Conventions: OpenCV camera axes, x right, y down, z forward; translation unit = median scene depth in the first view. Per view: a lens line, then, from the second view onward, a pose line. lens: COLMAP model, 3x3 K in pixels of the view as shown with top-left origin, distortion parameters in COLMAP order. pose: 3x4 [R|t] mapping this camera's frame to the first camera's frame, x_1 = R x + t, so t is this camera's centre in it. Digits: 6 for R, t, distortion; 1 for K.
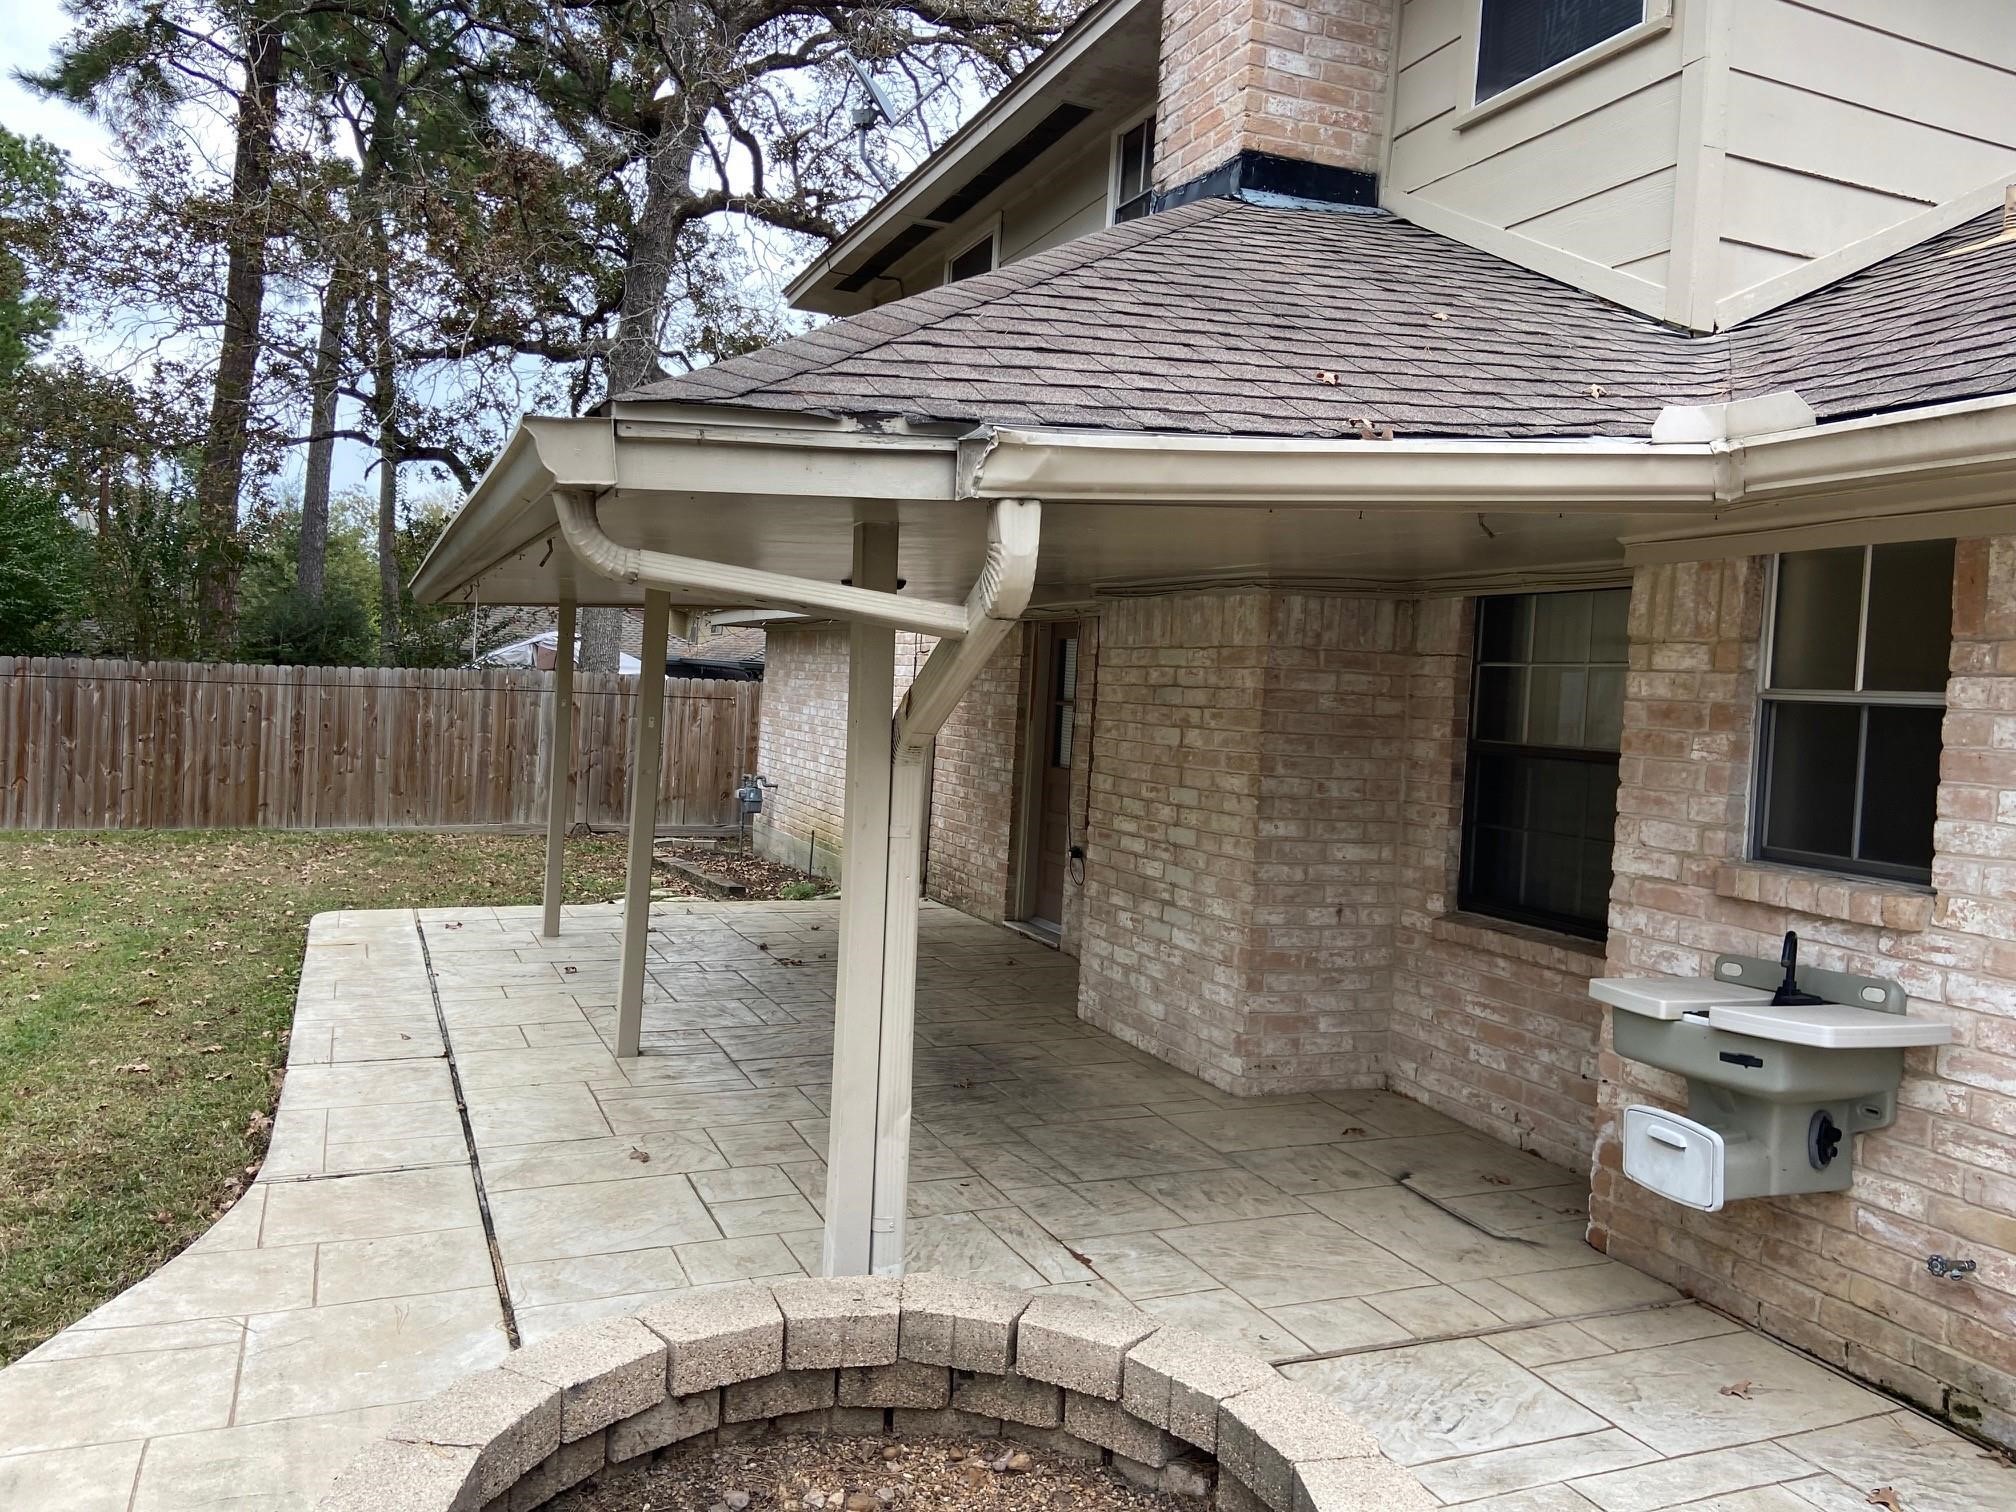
lens RADIAL K [[1533.0, 0, 1005.1], [0, 1533.0, 724.5], [0, 0, 1]] dist [0.113782, -0.136720]
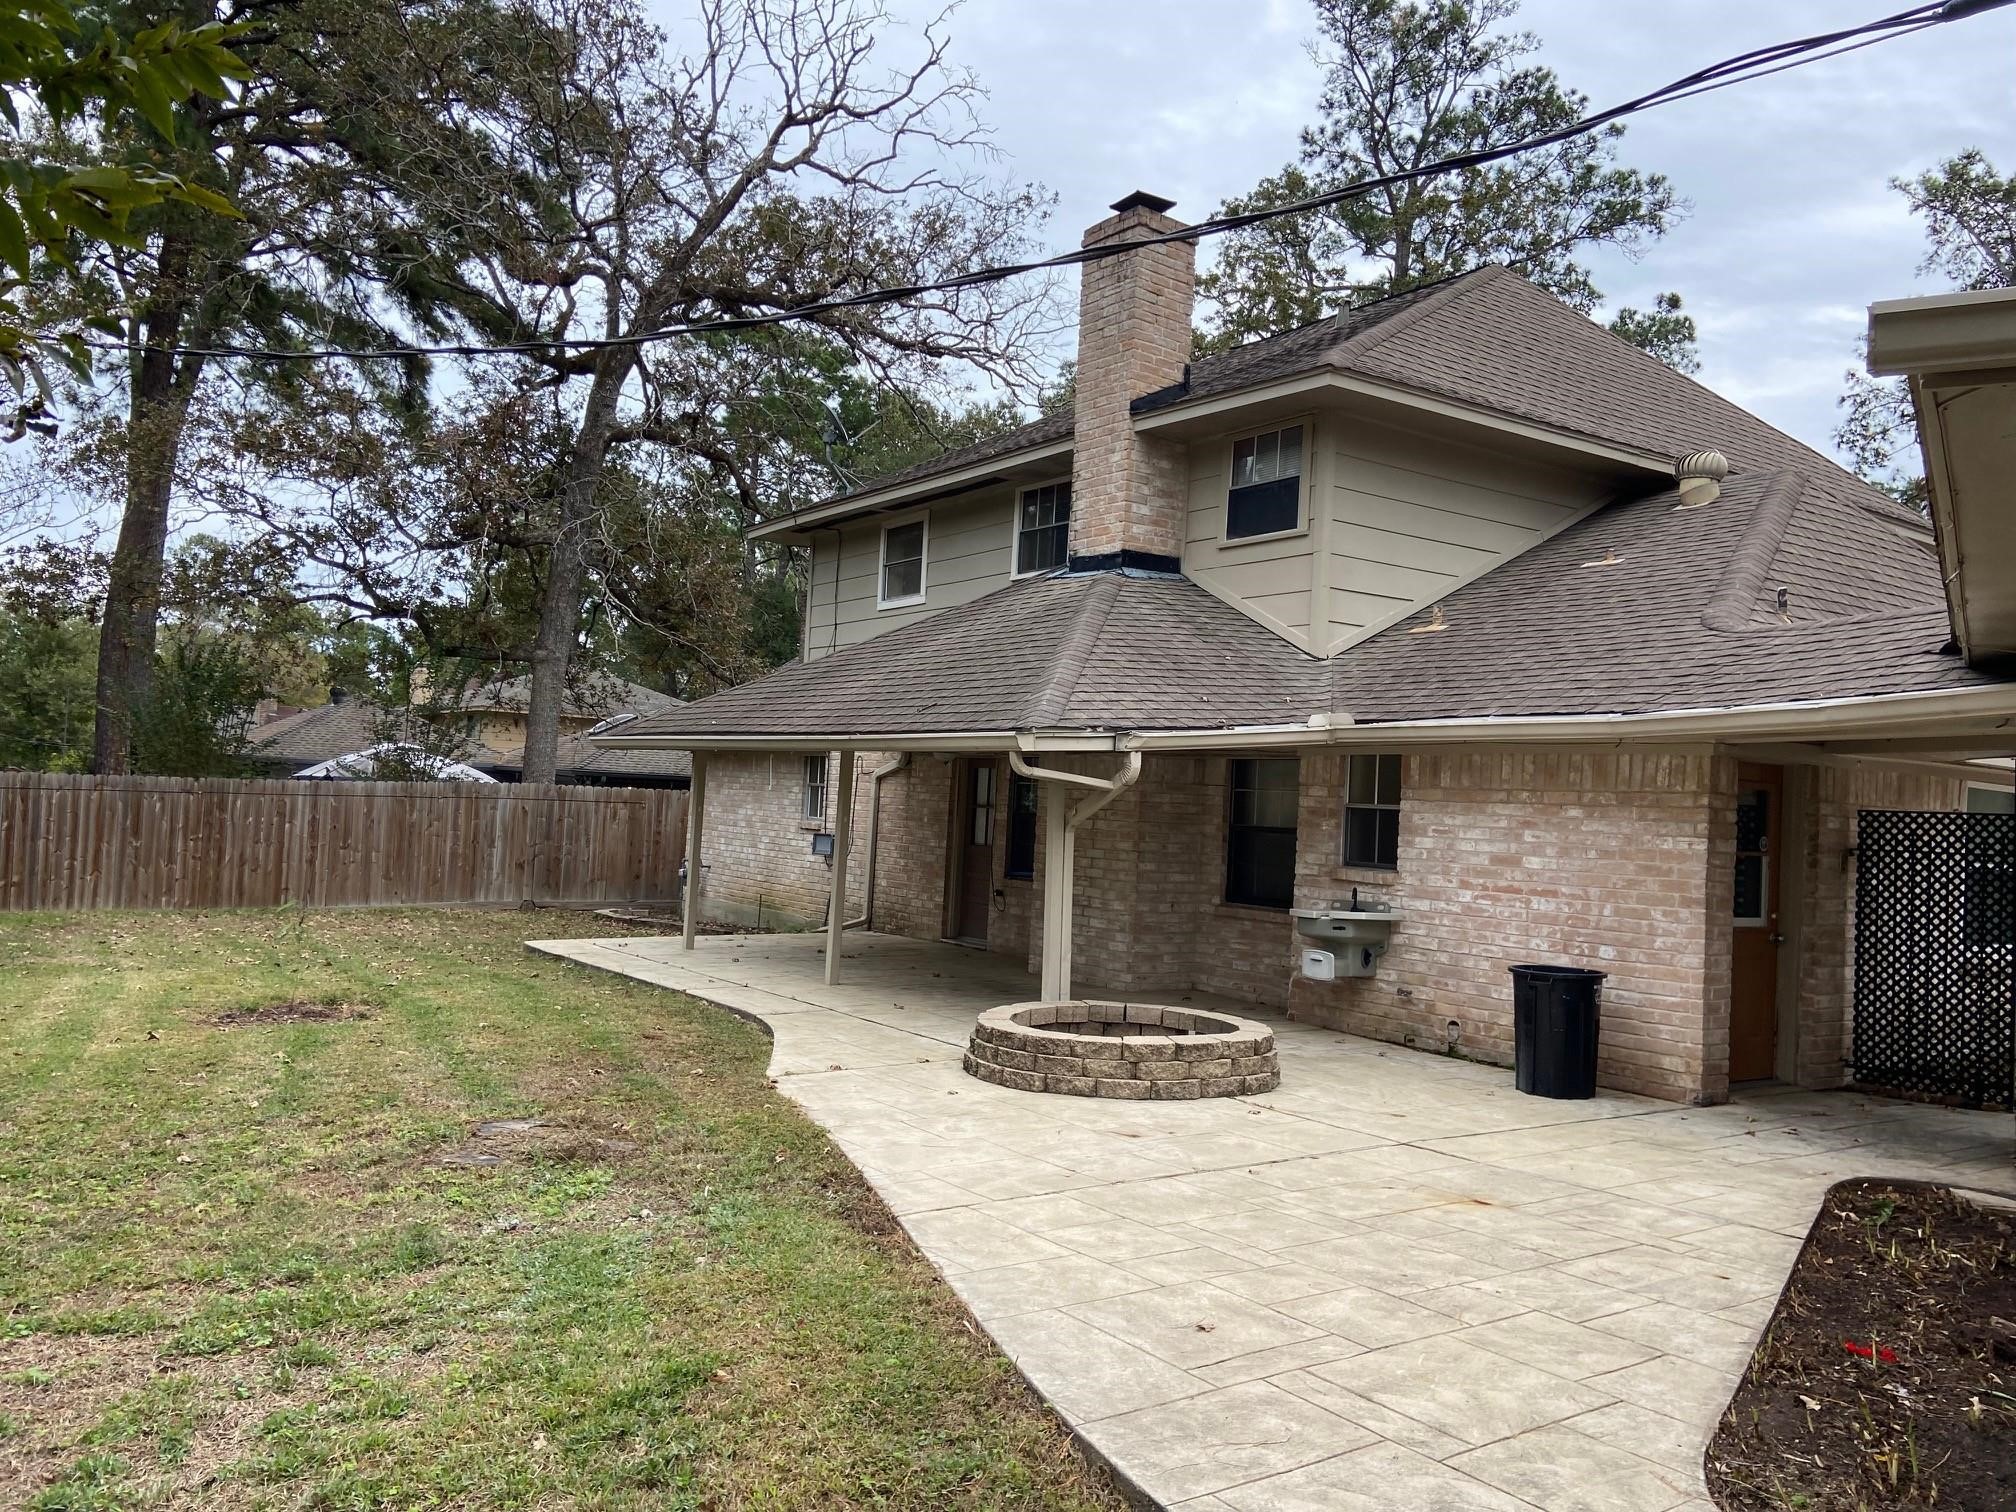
lens RADIAL K [[1533.0, 0, 1008.0], [0, 1533.0, 742.1], [0, 0, 1]] dist [0.113782, -0.136720]
pose [[0.977732, 0.002274, 0.209844, -0.461632], [0.008430, 0.998709, -0.050101, 0.000258], [-0.209687, 0.050754, 0.976450, -1.060432]]
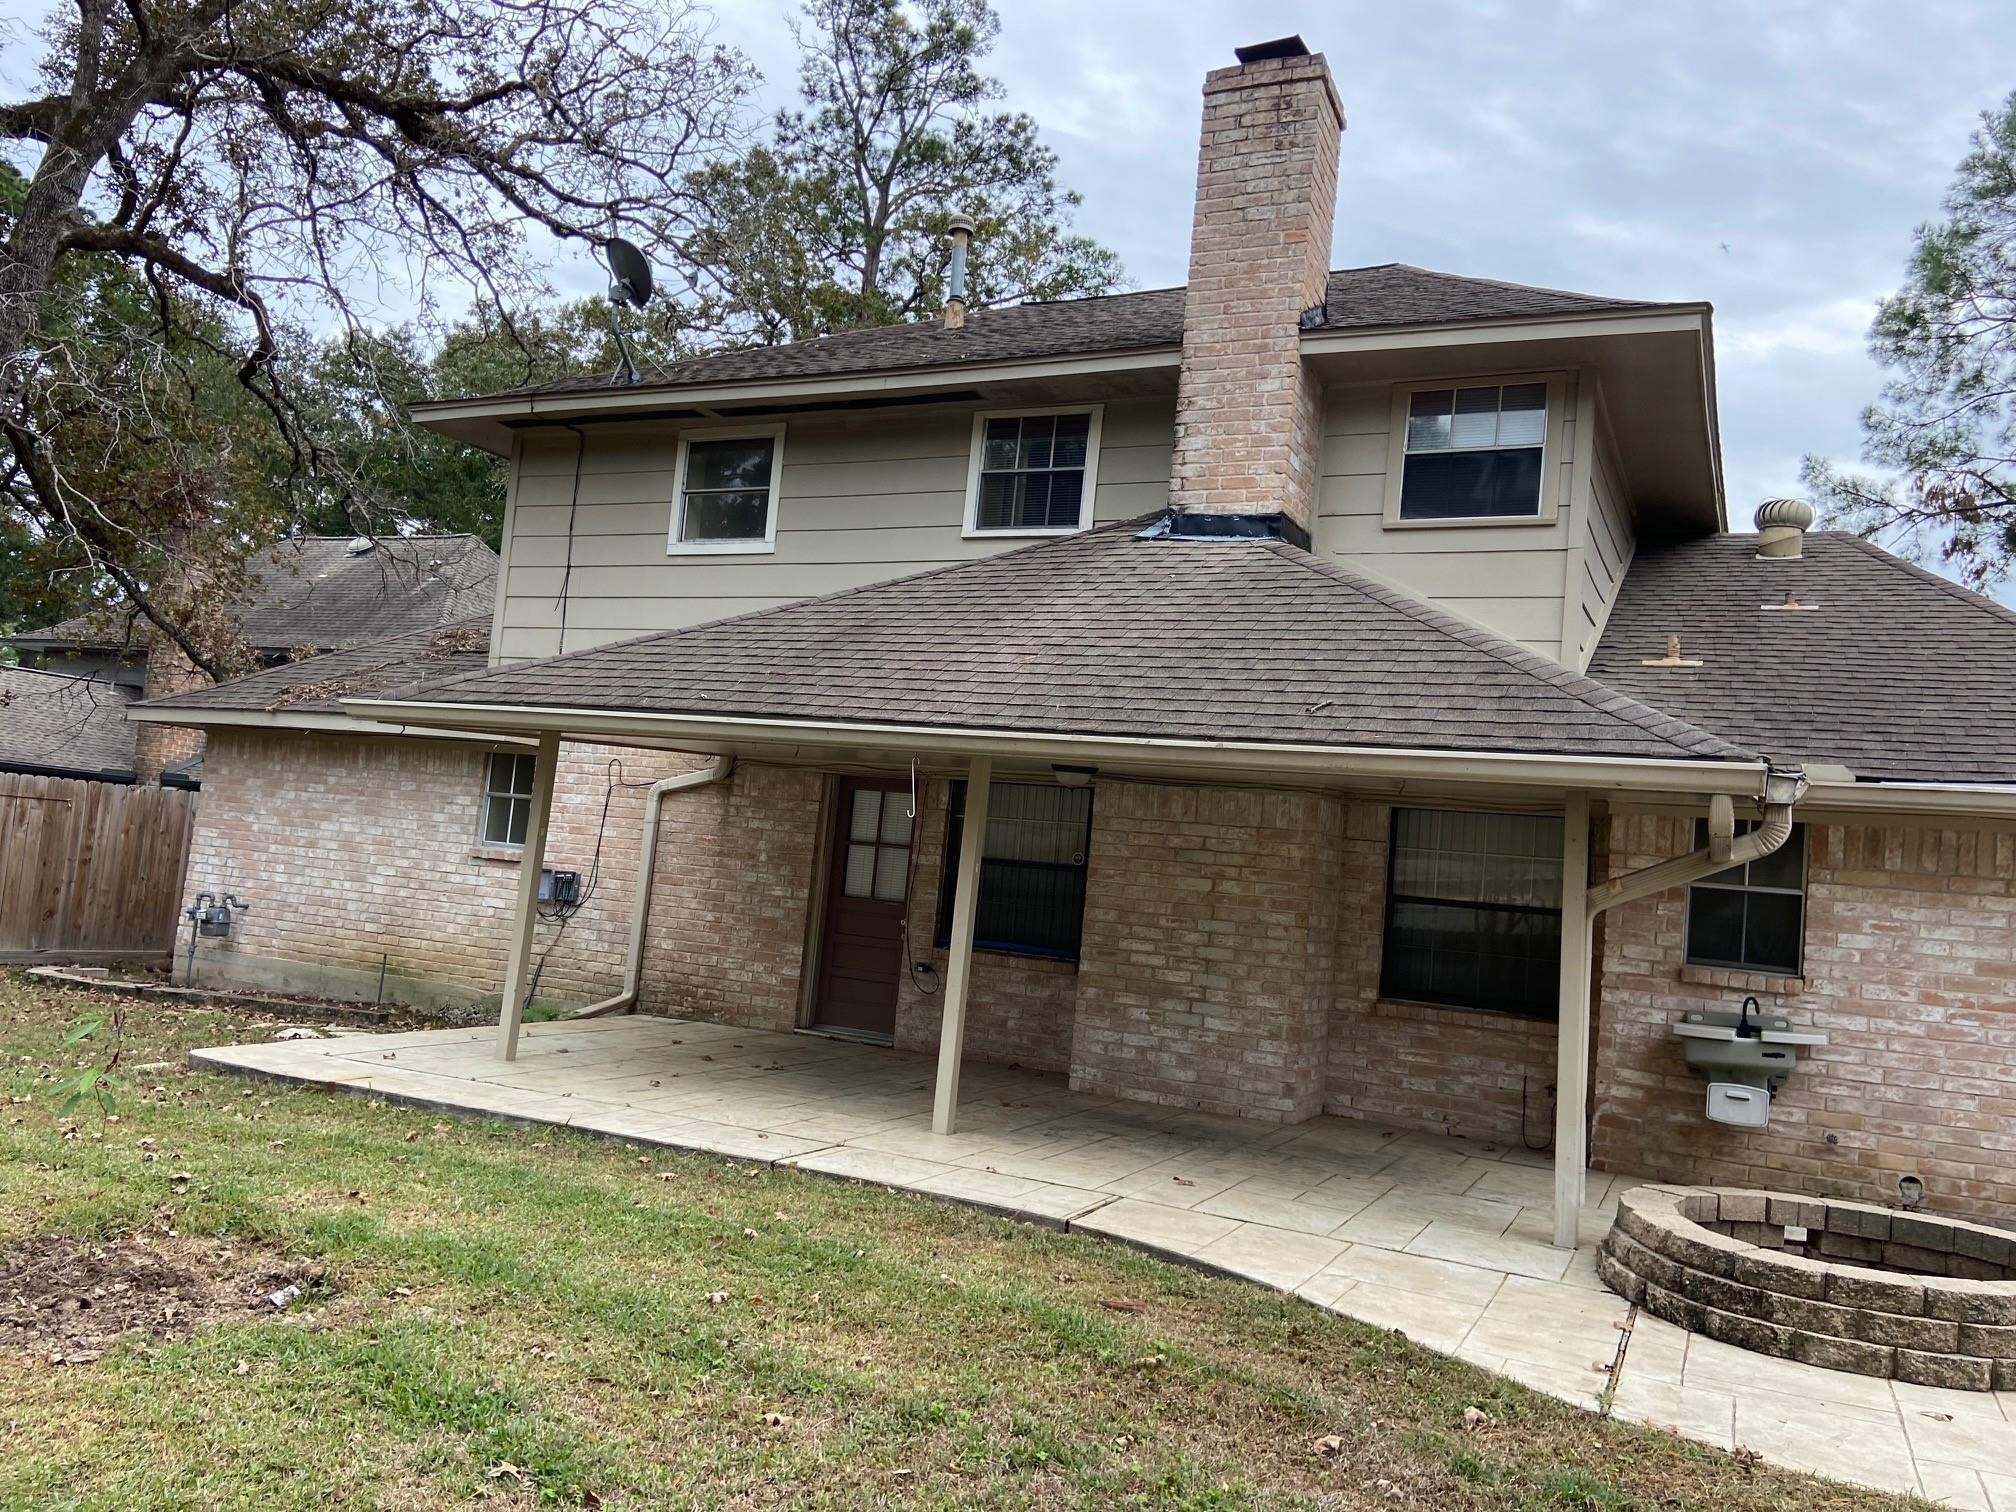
lens RADIAL K [[1533.0, 0, 997.1], [0, 1533.0, 753.2], [0, 0, 1]] dist [0.113782, -0.136720]
pose [[0.757283, 0.073618, 0.648924, -1.092355], [-0.038488, 0.996930, -0.068183, -0.010789], [-0.651952, 0.026658, 0.757792, 0.017025]]
